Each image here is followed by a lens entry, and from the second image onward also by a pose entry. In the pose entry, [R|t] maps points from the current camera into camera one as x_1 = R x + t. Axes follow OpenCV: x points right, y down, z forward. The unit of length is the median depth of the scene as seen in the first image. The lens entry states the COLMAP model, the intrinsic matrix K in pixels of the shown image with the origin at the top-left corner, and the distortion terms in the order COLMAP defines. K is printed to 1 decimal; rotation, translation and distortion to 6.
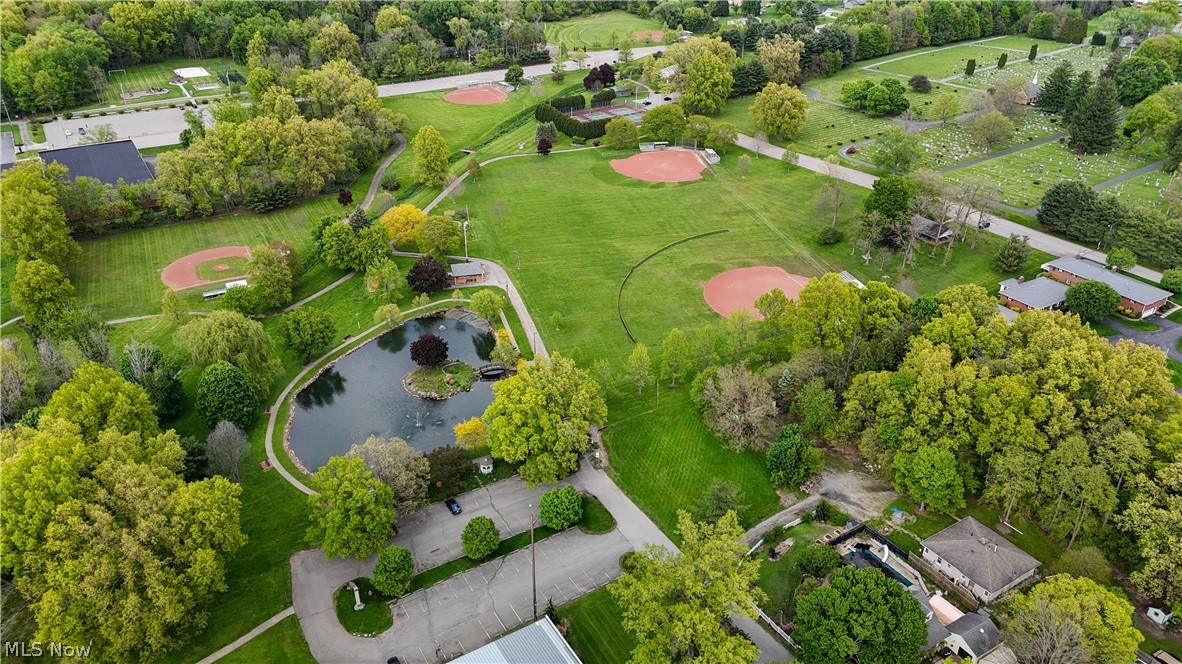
lens RADIAL K [[861.9, 0, 593.1], [0, 861.9, 336.7], [0, 0, 1]] dist [0.100459, -0.110877]
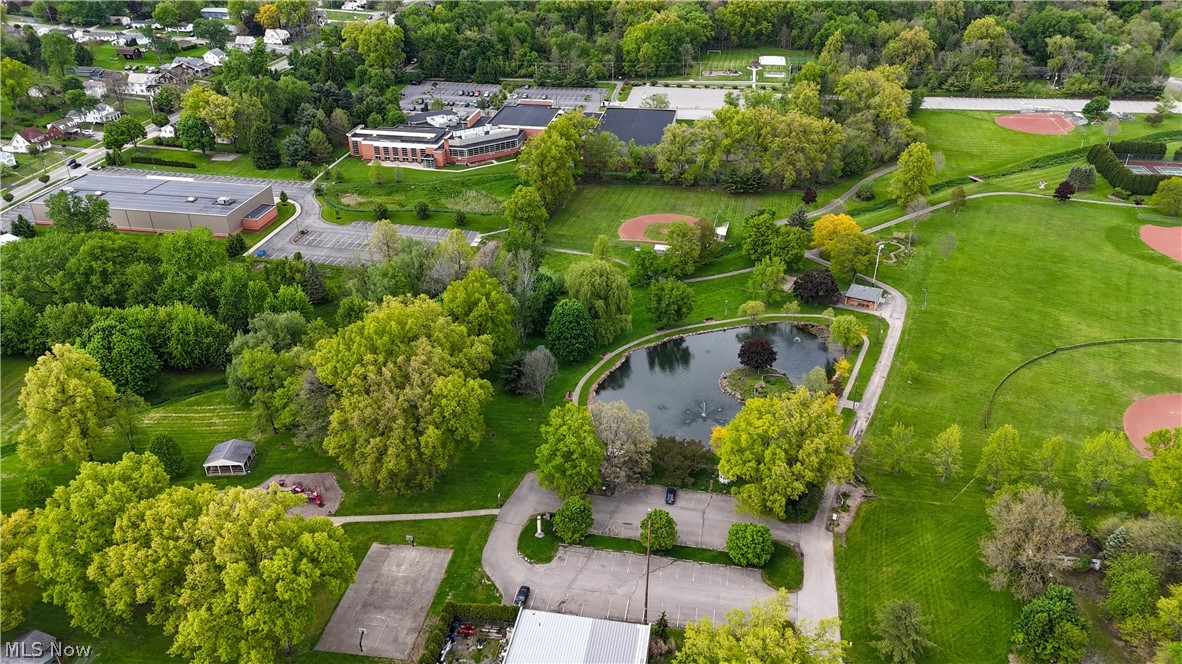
lens RADIAL K [[861.9, 0, 593.1], [0, 861.9, 336.7], [0, 0, 1]] dist [0.100459, -0.110877]
pose [[0.752921, 0.316713, -0.576891, 0.167986], [-0.317378, 0.942656, 0.103297, -0.032402], [0.576526, 0.105318, 0.810263, 0.056906]]
